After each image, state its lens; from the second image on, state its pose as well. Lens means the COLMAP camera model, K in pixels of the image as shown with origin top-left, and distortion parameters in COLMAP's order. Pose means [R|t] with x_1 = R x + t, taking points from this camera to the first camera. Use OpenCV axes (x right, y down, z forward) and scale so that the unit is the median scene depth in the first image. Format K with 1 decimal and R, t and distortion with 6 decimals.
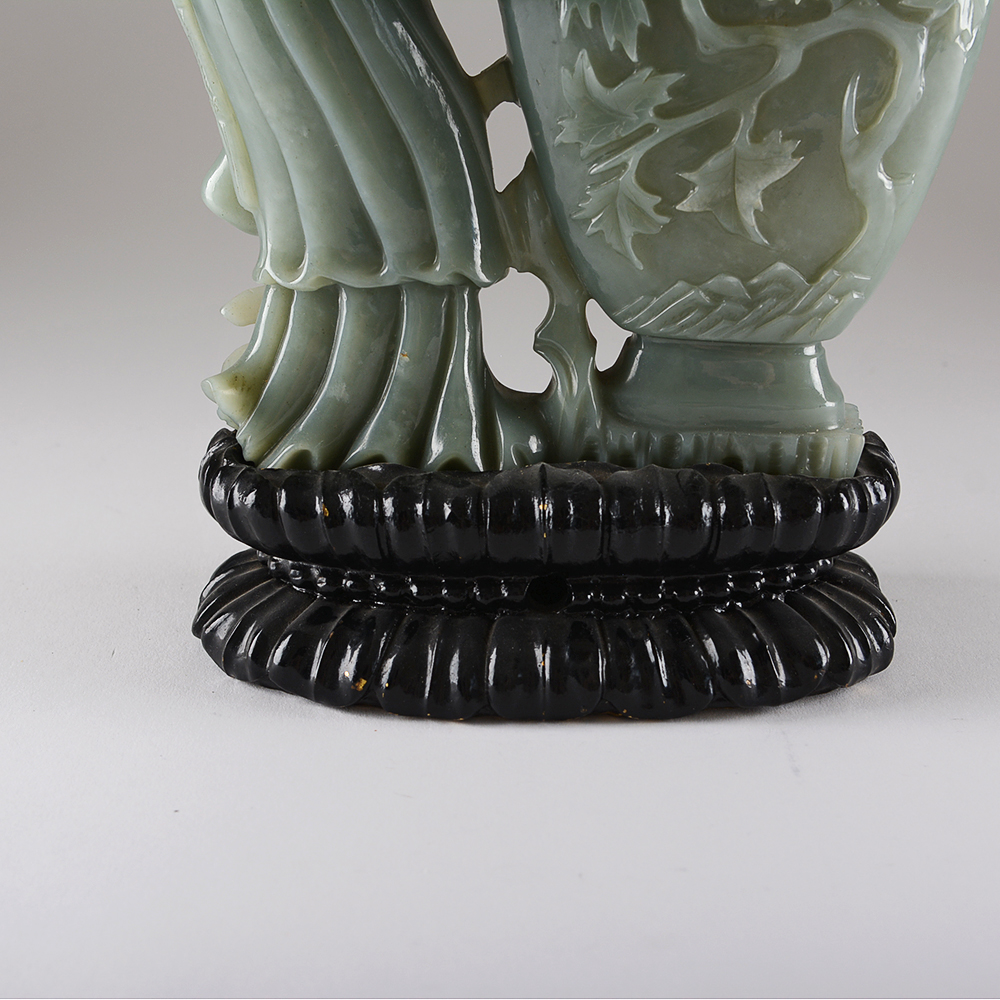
lens RADIAL K [[1819.7, 0, 500.0], [0, 1819.7, 500.0], [0, 0, 1]] dist [-0.028513, -0.092239]
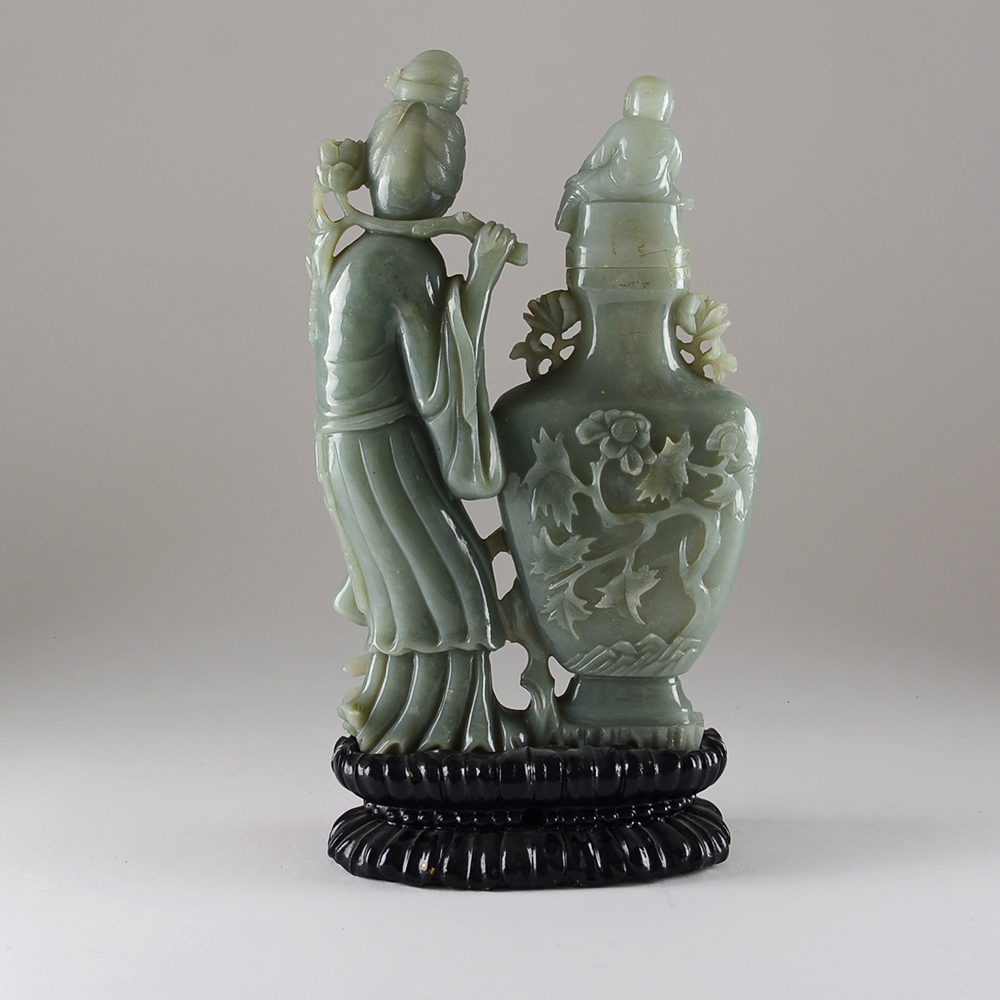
lens RADIAL K [[2208.6, 0, 500.0], [0, 2208.6, 500.0], [0, 0, 1]] dist [0.027530, -0.381598]
pose [[0.998791, -0.022665, 0.043614, -0.095782], [0.030598, 0.981142, -0.190852, 0.159840], [-0.038466, 0.191956, 0.980649, -1.221707]]
